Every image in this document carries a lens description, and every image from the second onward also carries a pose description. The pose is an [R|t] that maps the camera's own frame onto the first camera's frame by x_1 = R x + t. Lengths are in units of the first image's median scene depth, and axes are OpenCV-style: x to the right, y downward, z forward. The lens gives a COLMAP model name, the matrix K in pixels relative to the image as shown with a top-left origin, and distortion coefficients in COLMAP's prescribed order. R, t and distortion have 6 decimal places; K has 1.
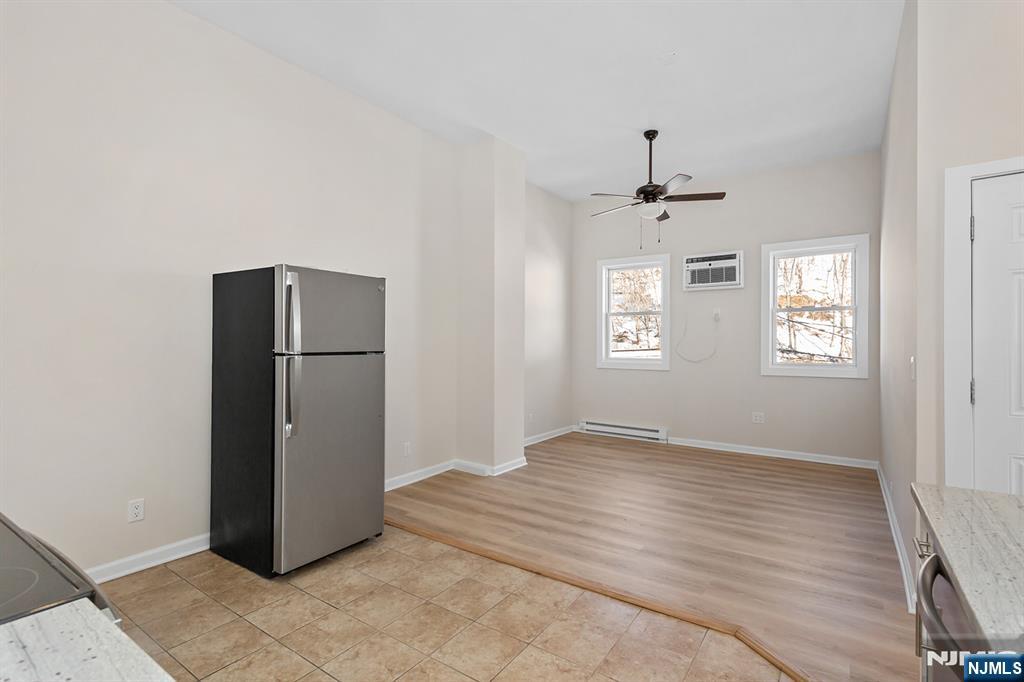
lens RADIAL K [[485.8, 0, 512.0], [0, 485.8, 341.0], [0, 0, 1]] dist [-0.000111, 0.000000]
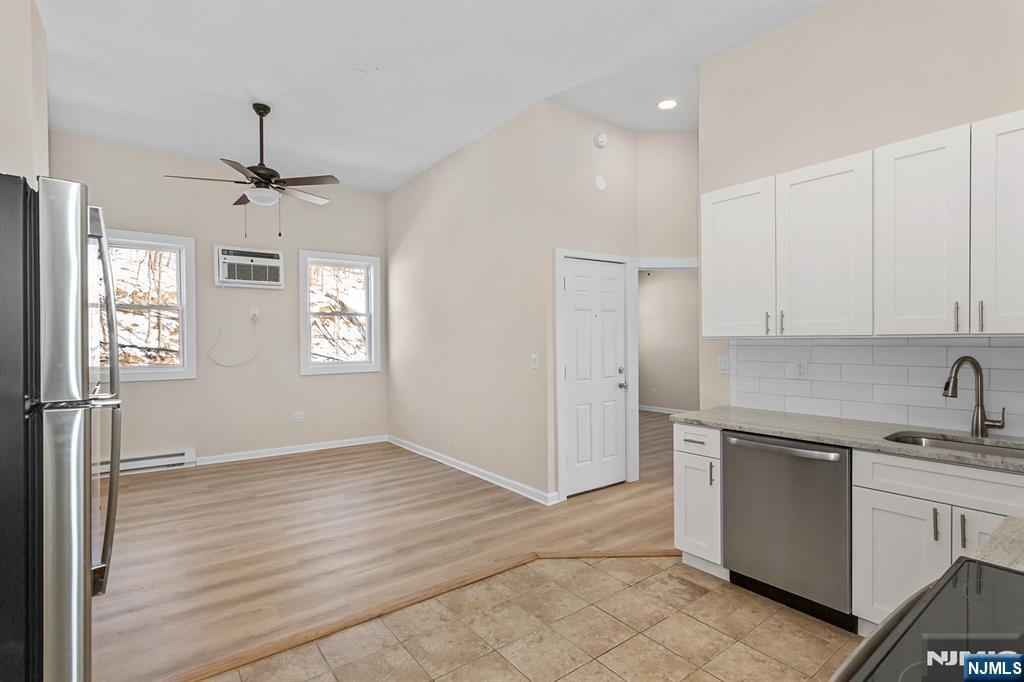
lens RADIAL K [[492.5, 0, 514.8], [0, 492.5, 343.0], [0, 0, 1]] dist [-0.000555, 0.000083]
pose [[0.307420, -0.014320, 0.951466, -0.381743], [0.000752, 0.999890, 0.014806, -0.015522], [-0.951574, -0.003836, 0.307397, 0.265272]]
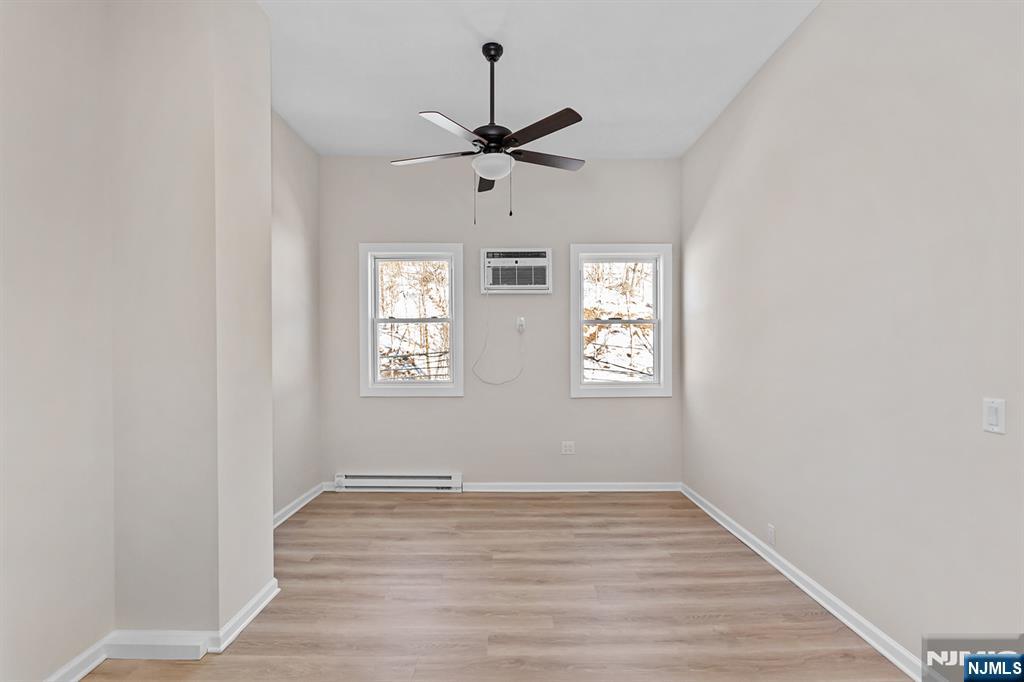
lens RADIAL K [[487.8, 0, 512.4], [0, 487.8, 352.4], [0, 0, 1]] dist [-0.001740, 0.000054]
pose [[0.815081, -0.011326, 0.579236, -0.071293], [0.004122, 0.999897, 0.013751, -0.023048], [-0.579332, -0.008821, 0.815044, 0.400024]]
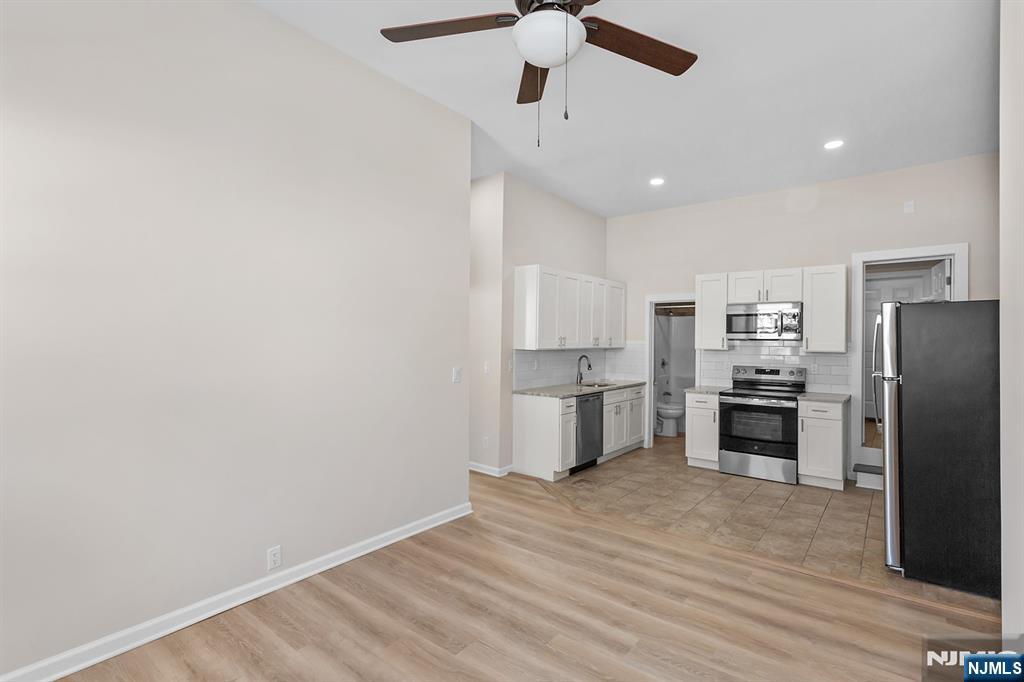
lens RADIAL K [[485.8, 0, 512.0], [0, 485.8, 341.0], [0, 0, 1]] dist [-0.000111, 0.000000]
pose [[-0.997864, -0.008676, 0.064751, 0.258132], [-0.009146, 0.999934, -0.006980, -0.022680], [-0.064686, -0.007558, -0.997877, 1.246791]]
